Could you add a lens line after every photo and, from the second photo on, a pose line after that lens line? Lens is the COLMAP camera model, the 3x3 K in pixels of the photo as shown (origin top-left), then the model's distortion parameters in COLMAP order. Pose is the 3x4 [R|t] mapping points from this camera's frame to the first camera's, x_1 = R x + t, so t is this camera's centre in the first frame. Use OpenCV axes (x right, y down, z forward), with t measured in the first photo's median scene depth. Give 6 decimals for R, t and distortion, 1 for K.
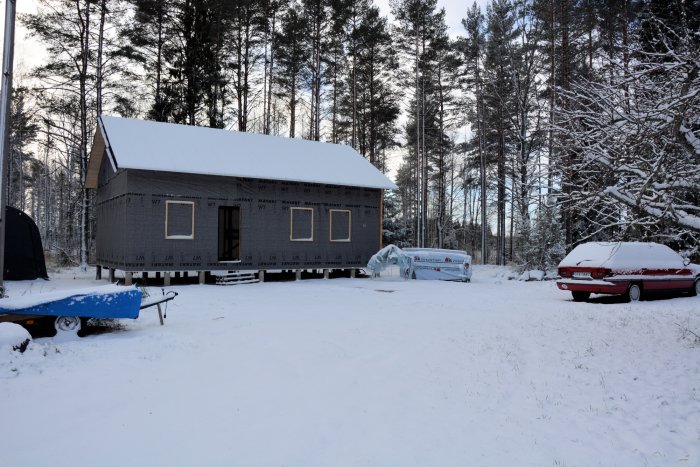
lens RADIAL K [[546.6, 0, 350.0], [0, 546.6, 233.5], [0, 0, 1]] dist [-0.103521, 0.011133]
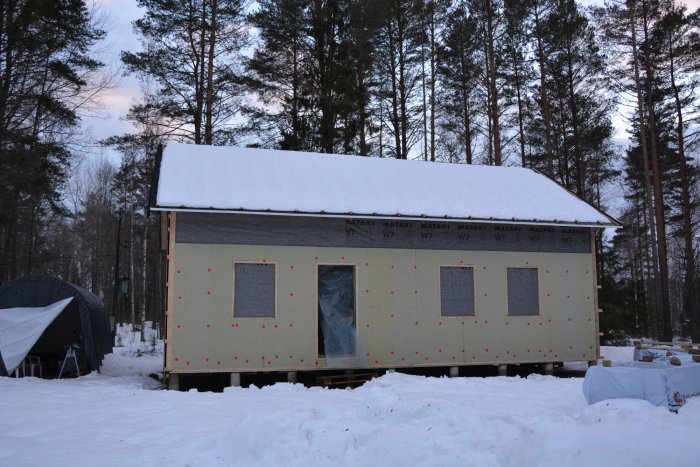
lens RADIAL K [[637.0, 0, 350.1], [0, 637.0, 202.5], [0, 0, 1]] dist [-0.000226, 0.141264]
pose [[0.950853, -0.065635, -0.302606, 0.009160], [0.018055, 0.987366, -0.157426, -0.000606], [0.309116, 0.144225, 0.940025, 0.108126]]
